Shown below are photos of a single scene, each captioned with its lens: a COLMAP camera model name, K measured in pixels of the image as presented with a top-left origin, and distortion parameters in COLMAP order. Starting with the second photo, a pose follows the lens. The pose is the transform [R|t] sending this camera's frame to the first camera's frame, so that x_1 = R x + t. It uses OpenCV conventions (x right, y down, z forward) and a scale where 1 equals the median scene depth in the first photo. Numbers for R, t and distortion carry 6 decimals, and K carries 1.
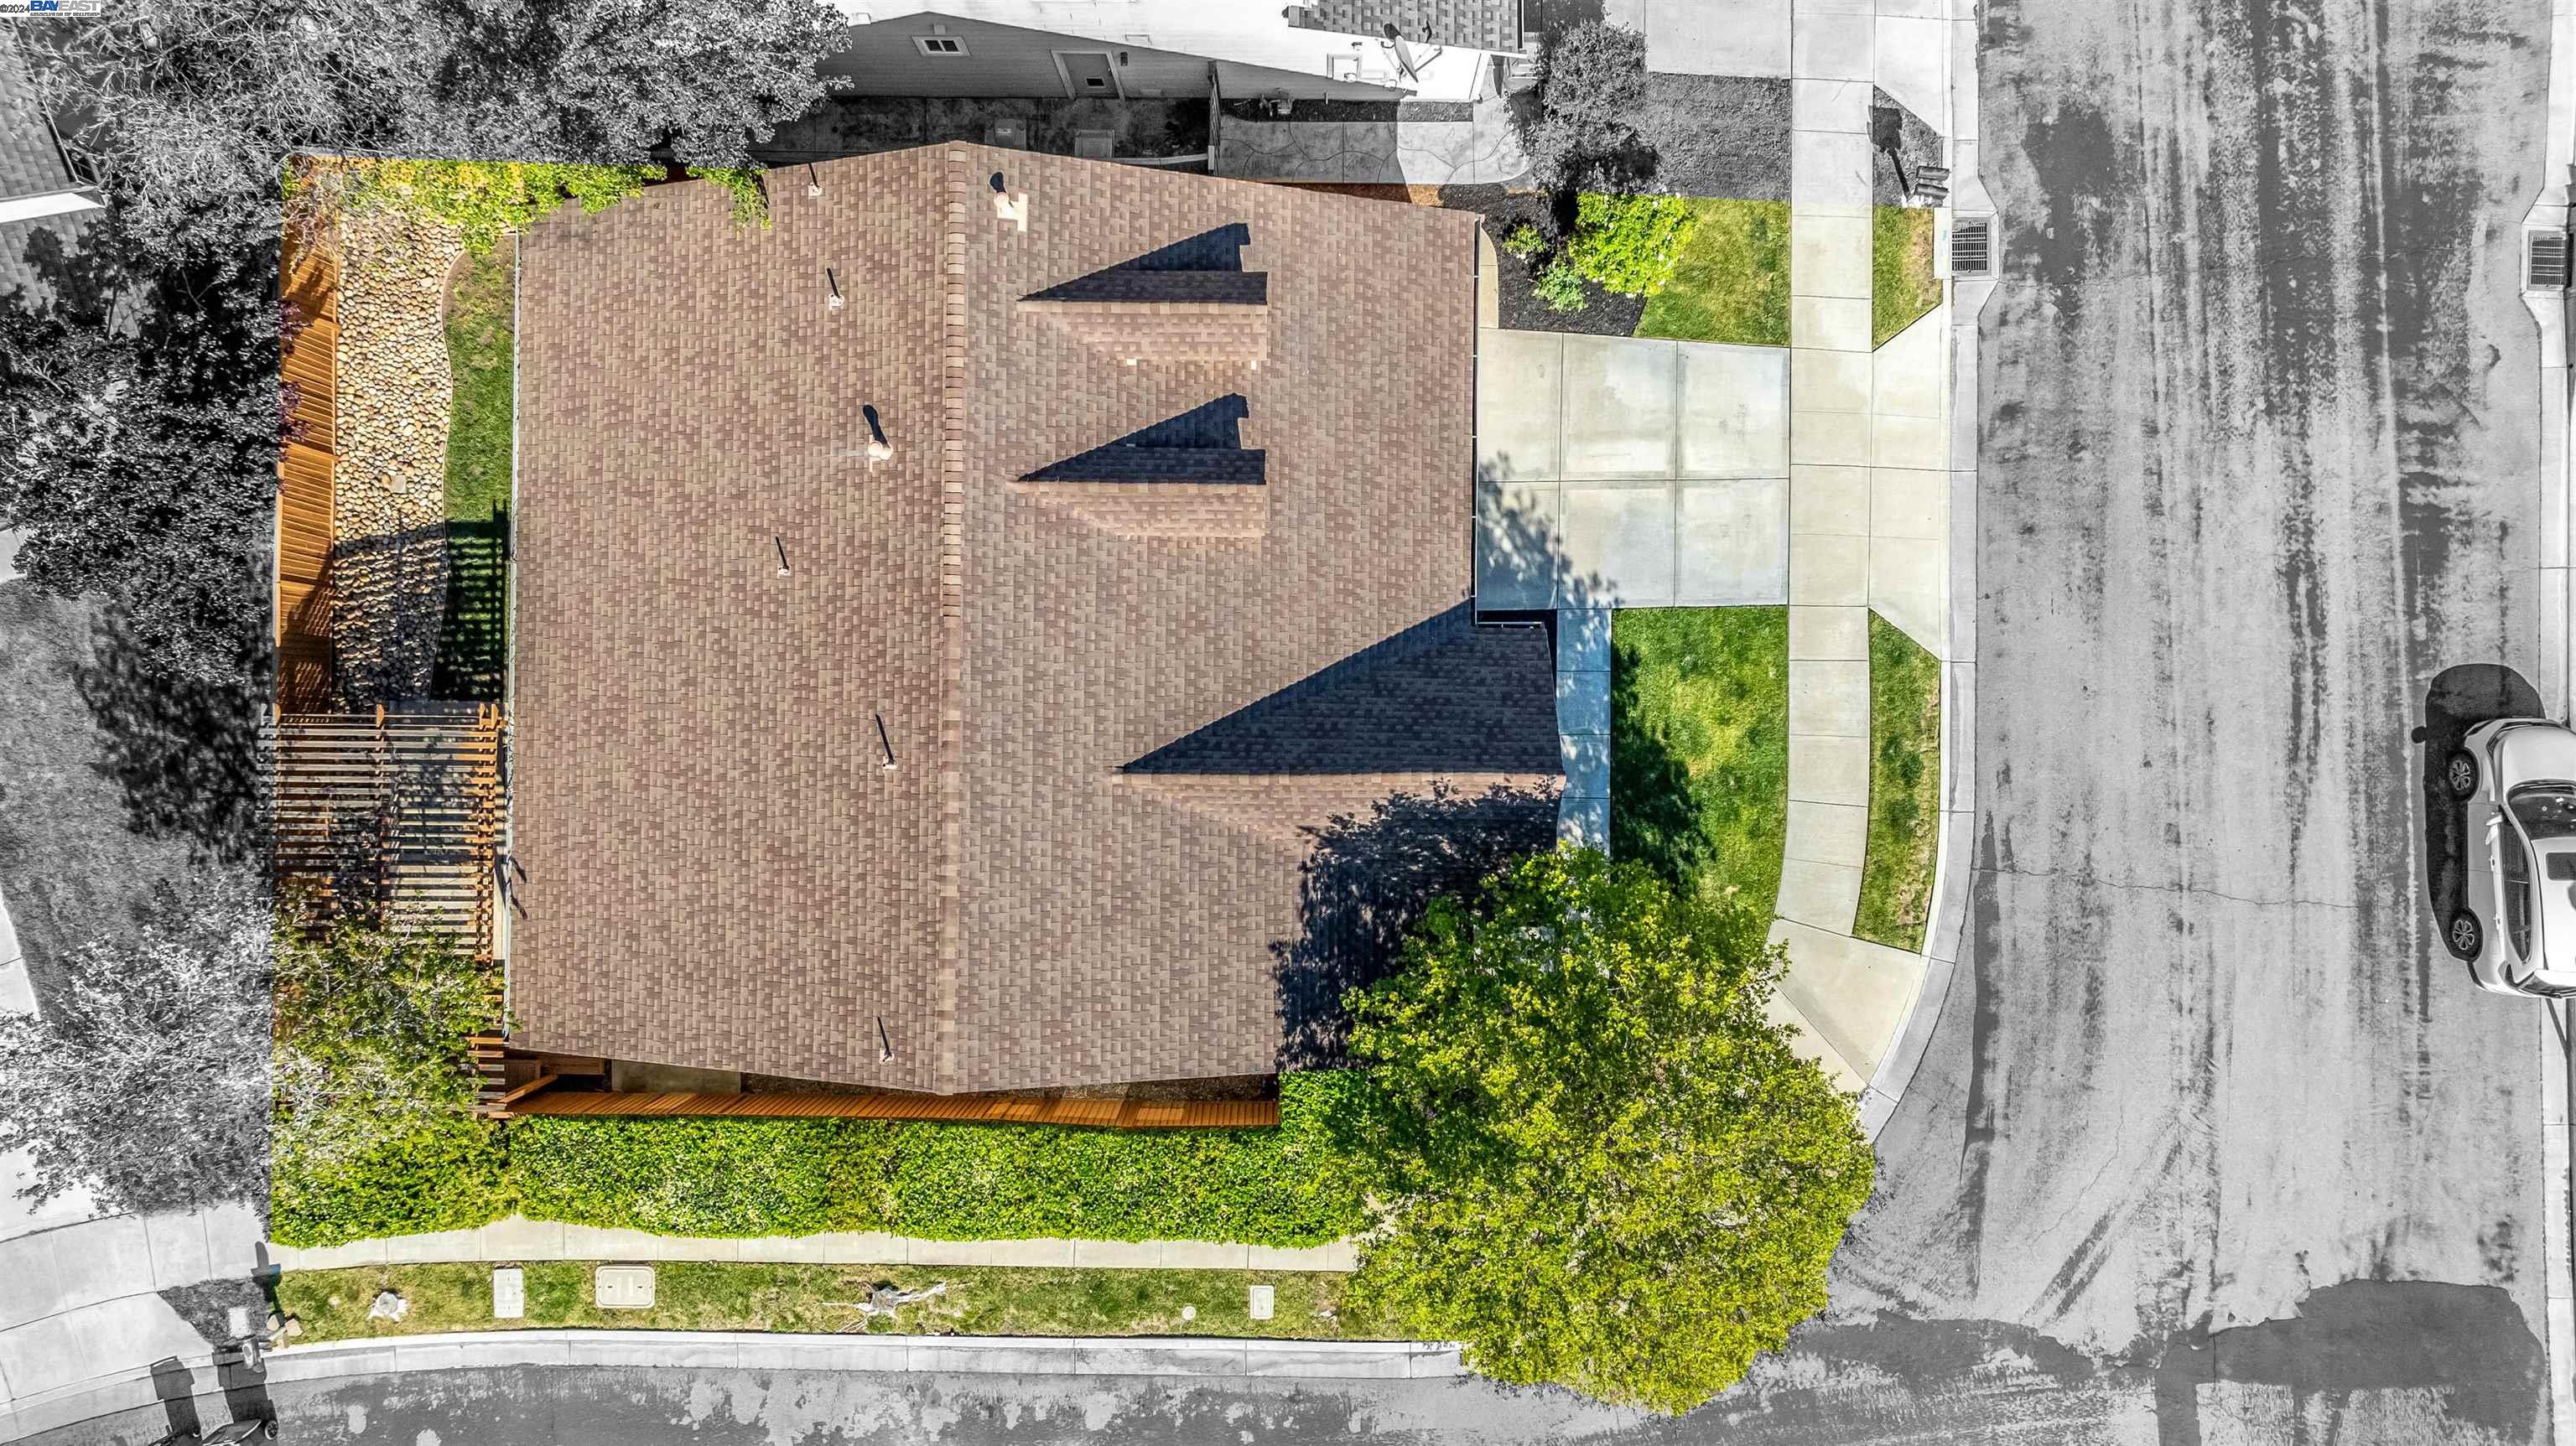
lens RADIAL K [[1811.2, 0, 1288.0], [0, 1811.2, 723.0], [0, 0, 1]] dist [-0.050666, 0.090479]
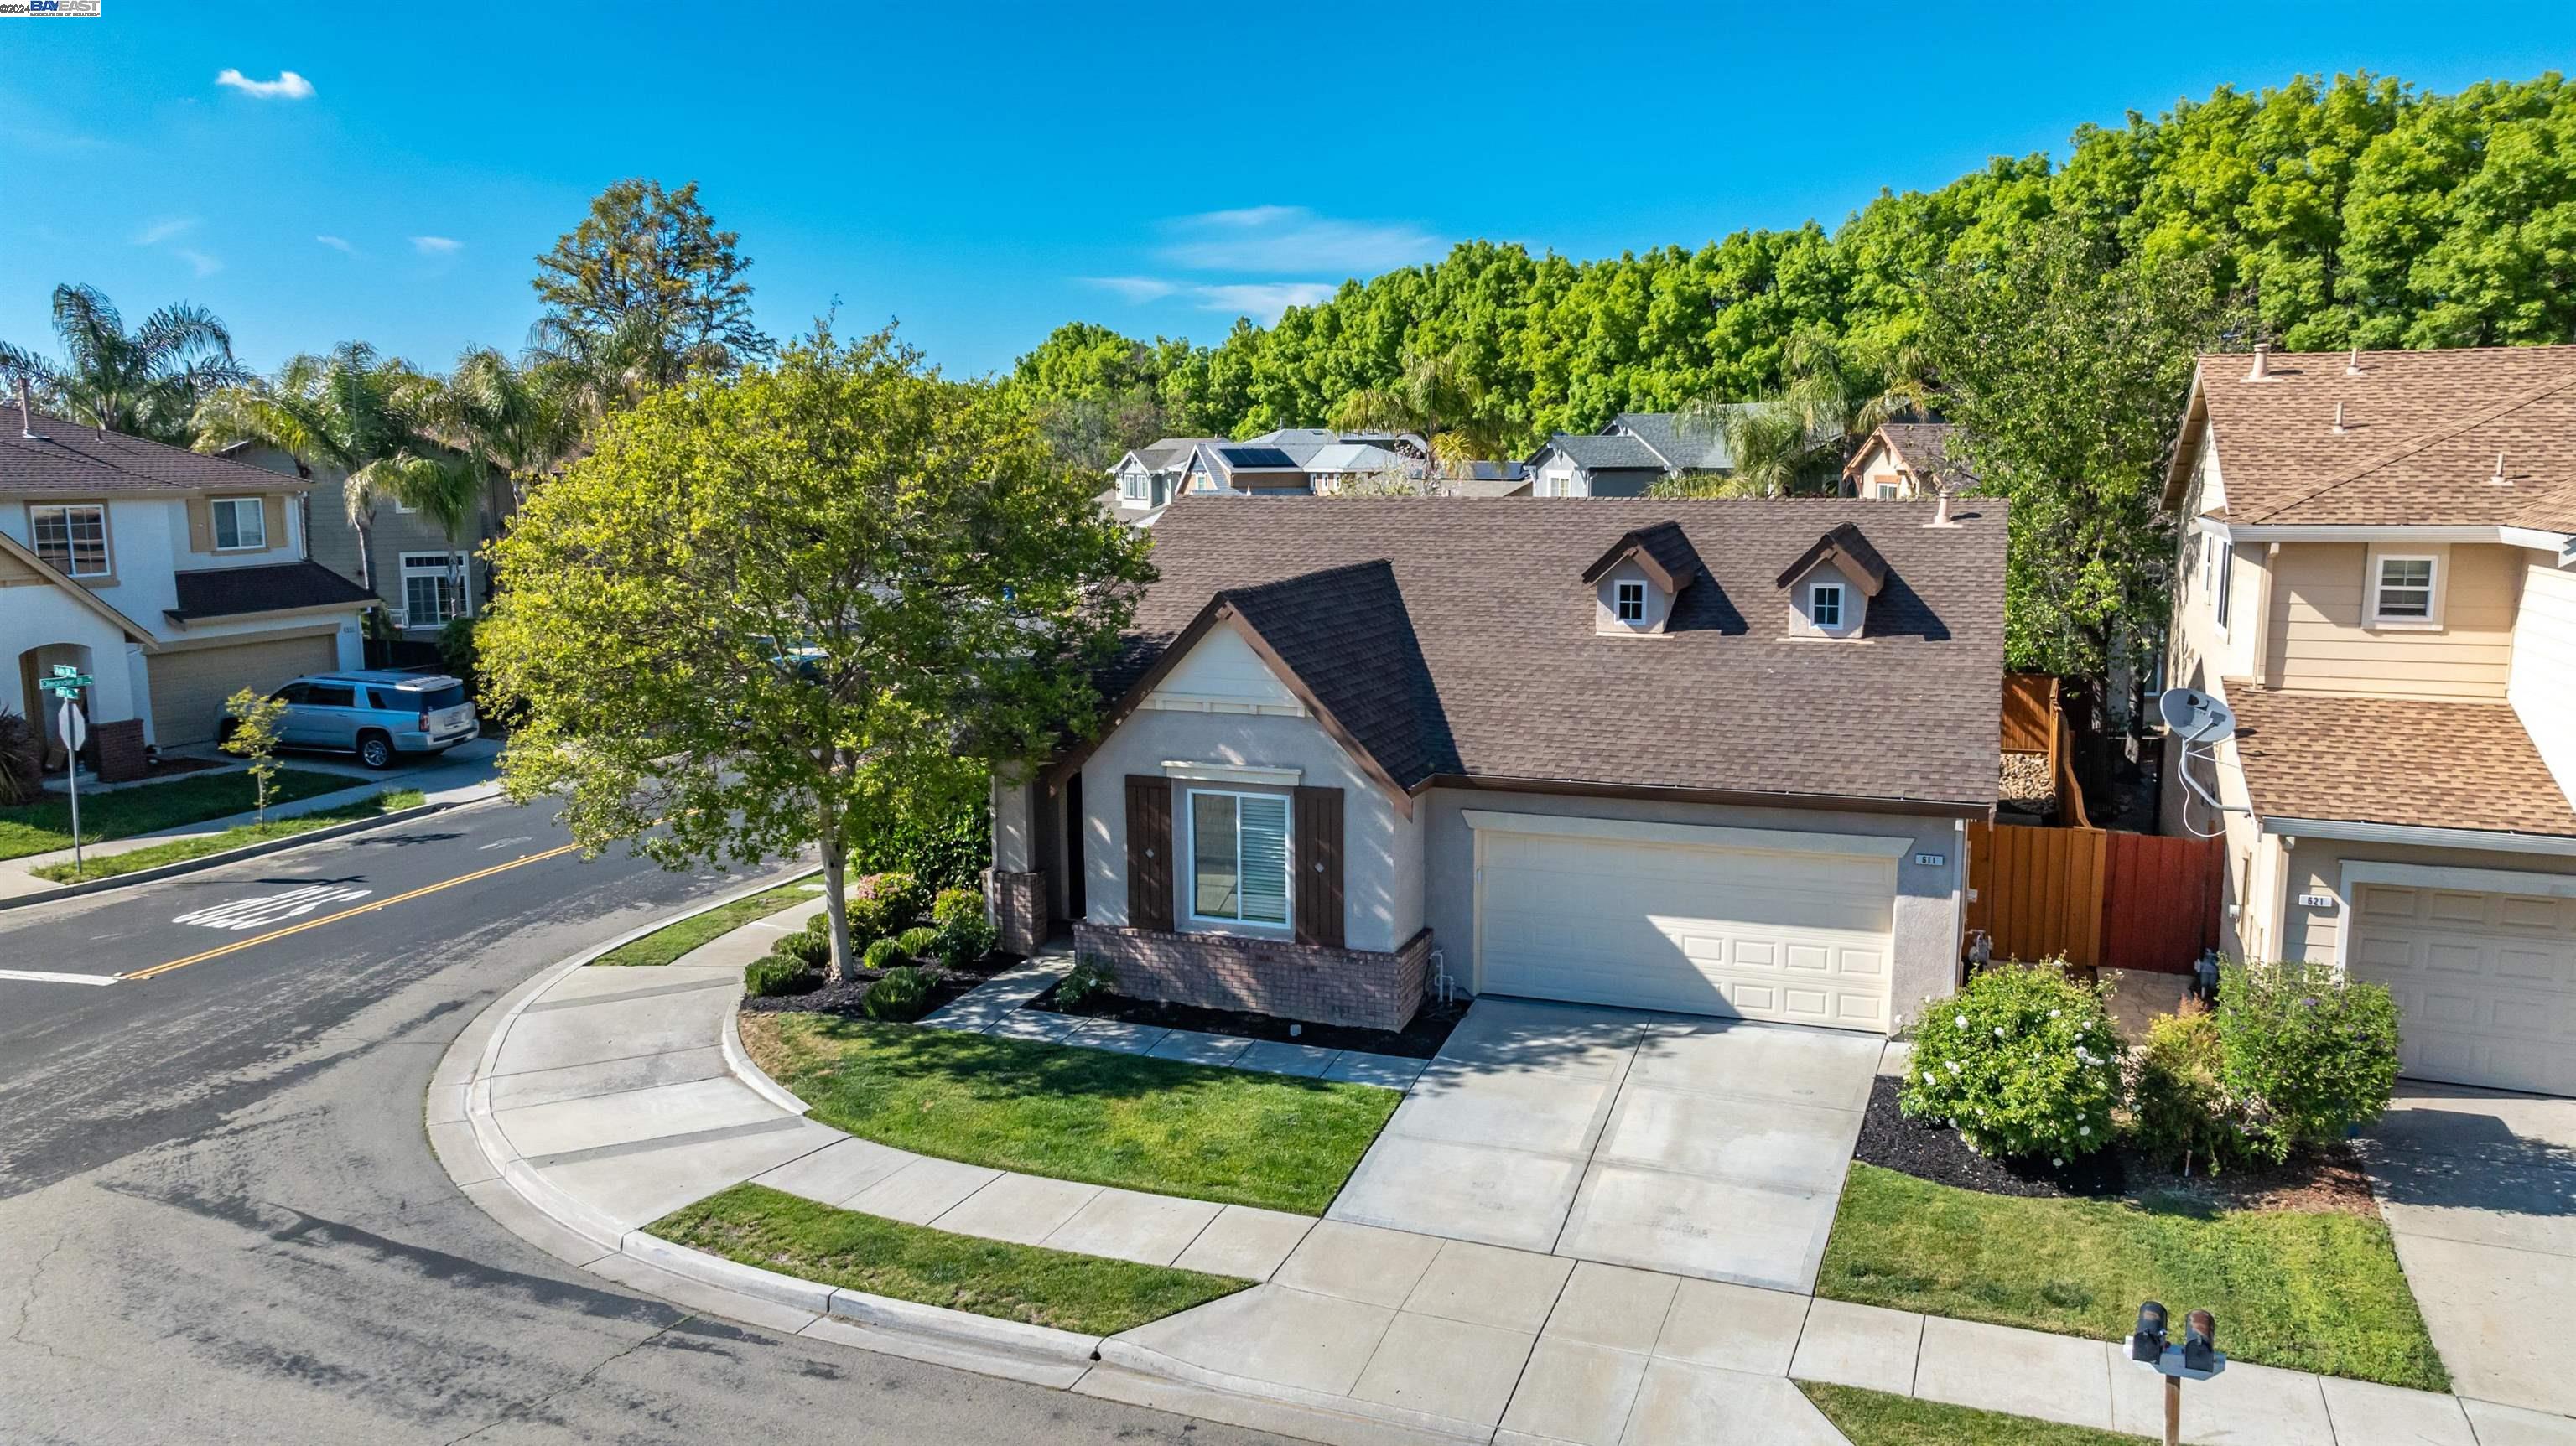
lens RADIAL K [[1806.0, 0, 1288.3], [0, 1806.0, 716.0], [0, 0, 1]] dist [-0.037084, 0.069243]
pose [[-0.344492, 0.154734, -0.925950, 0.765665], [-0.938279, -0.024215, 0.345032, -0.242510], [0.030966, 0.987659, 0.153525, 0.767845]]
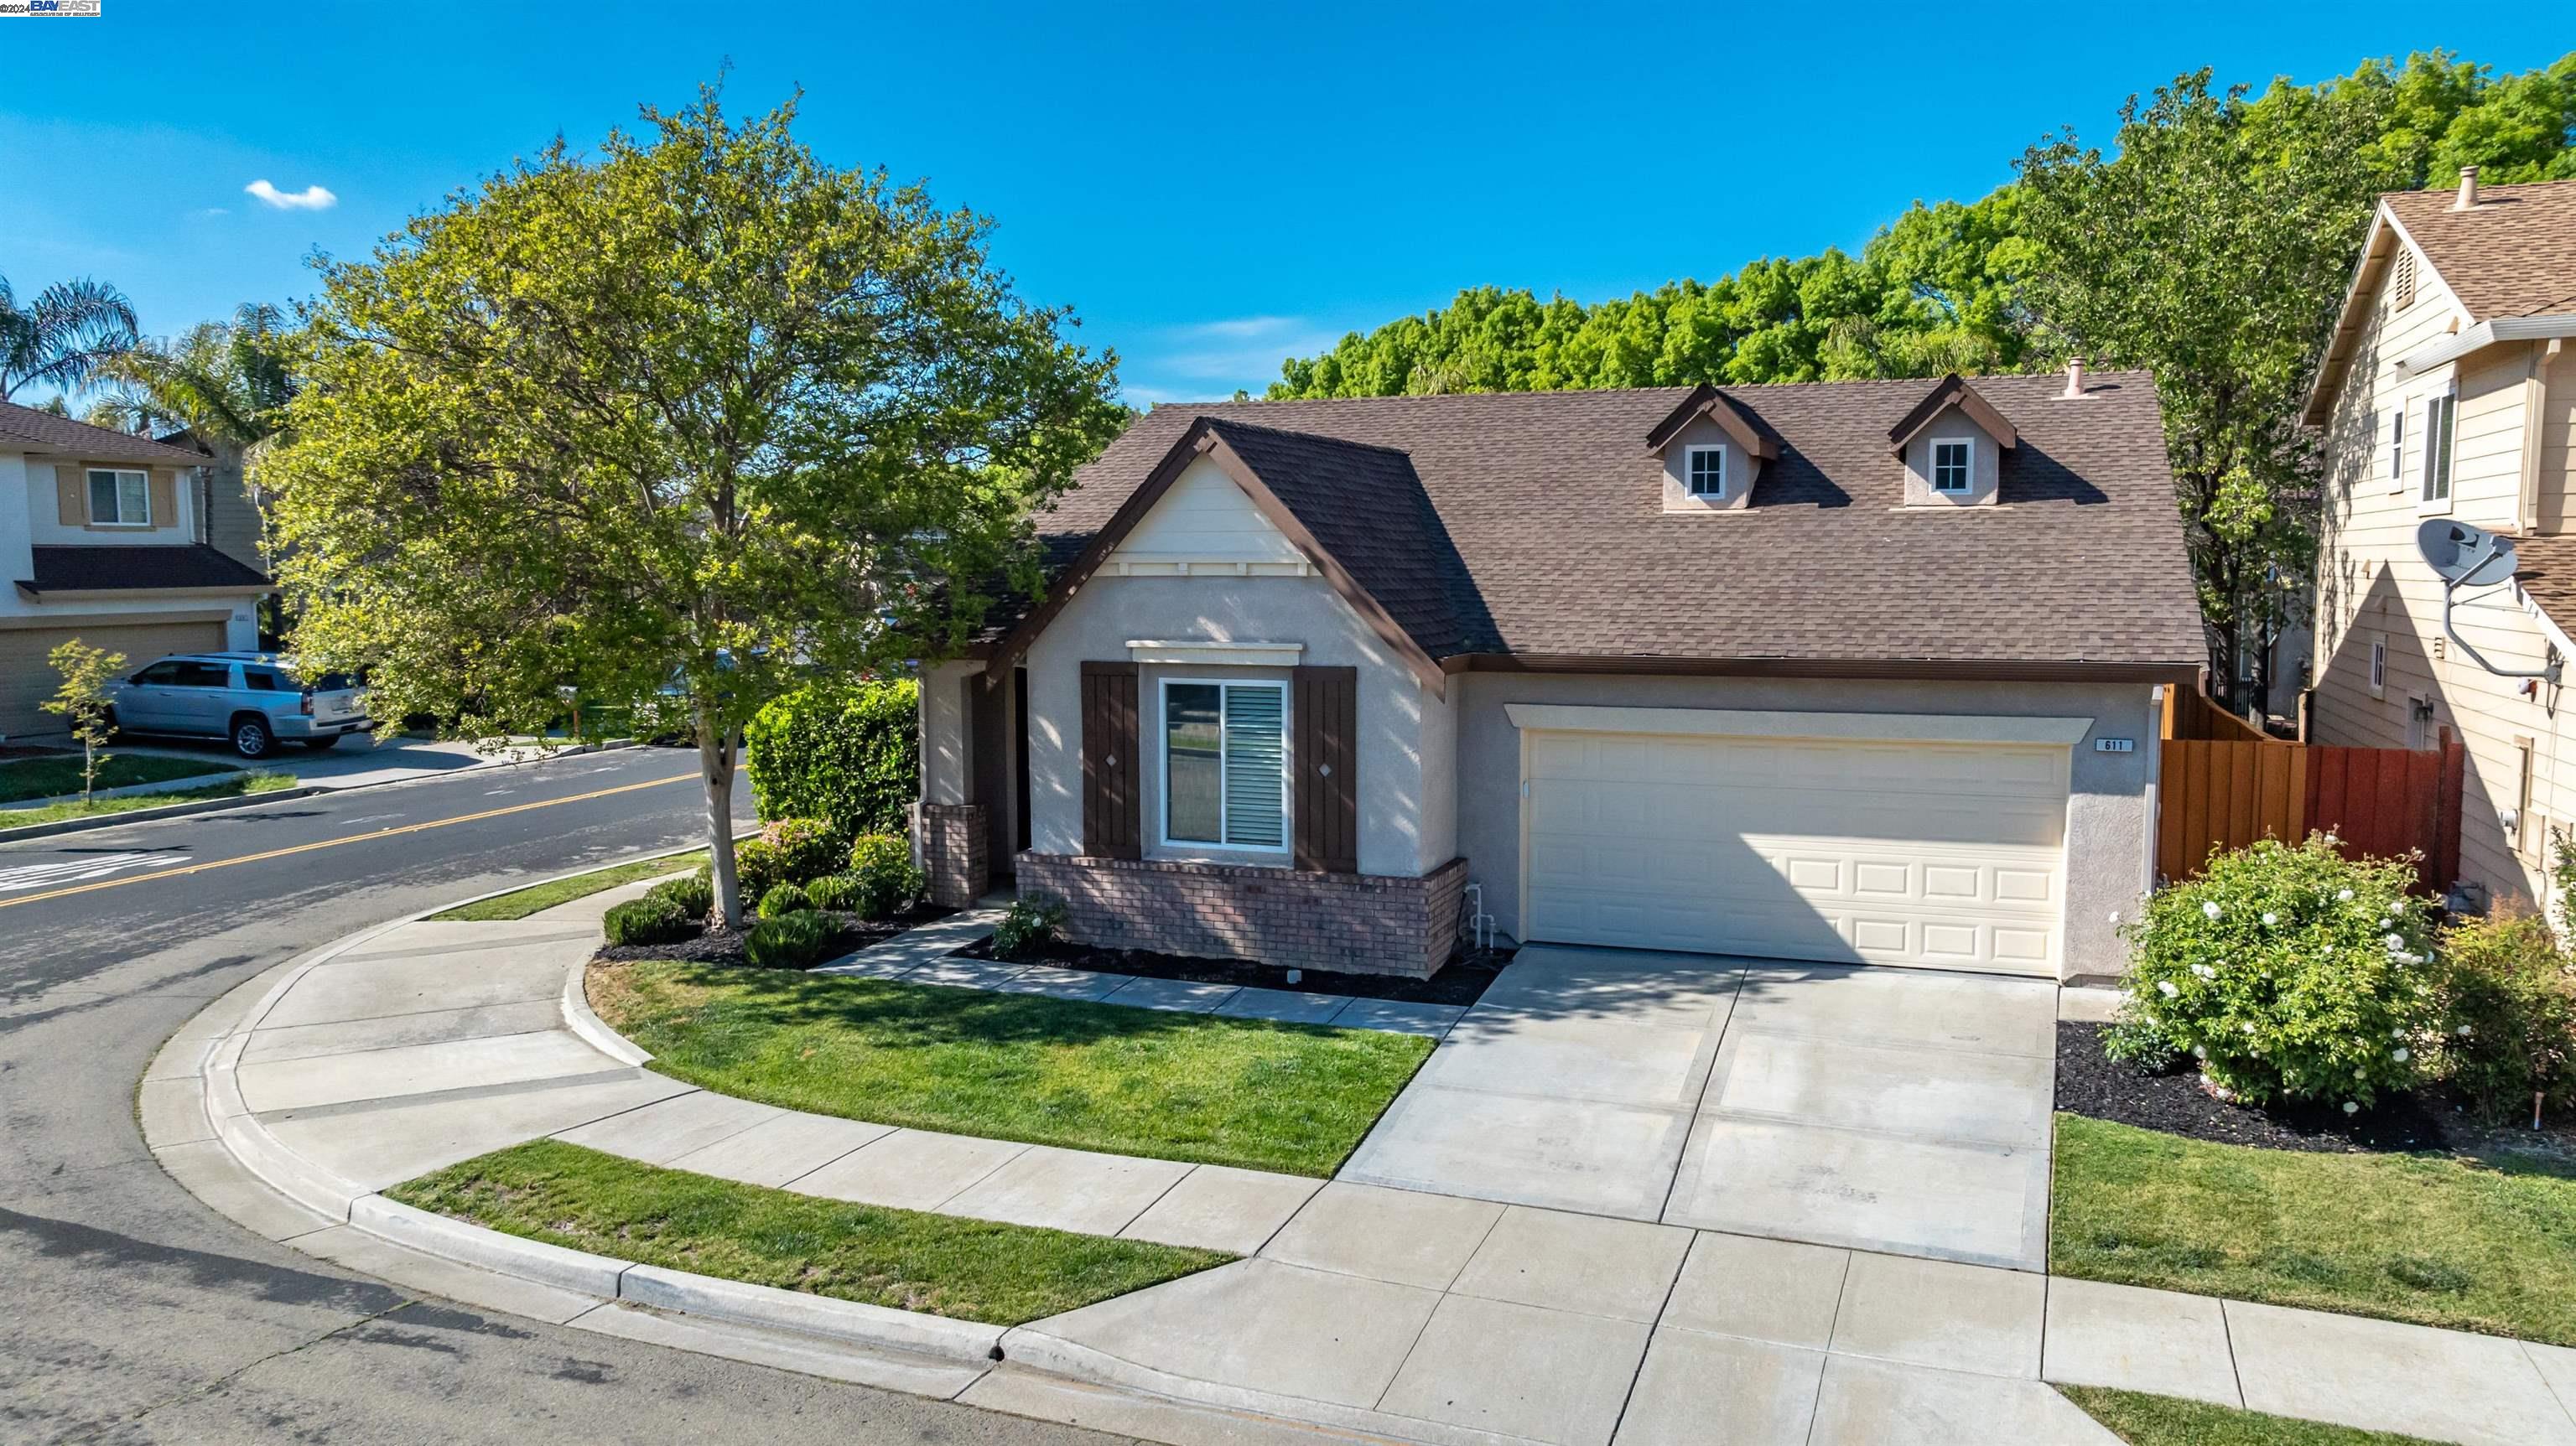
lens RADIAL K [[1811.2, 0, 1288.0], [0, 1811.2, 723.0], [0, 0, 1]] dist [-0.050666, 0.090479]
pose [[-0.343624, 0.104826, -0.933239, 0.638102], [-0.938681, -0.008403, 0.344684, -0.192570], [0.028290, 0.994455, 0.101286, 0.864044]]
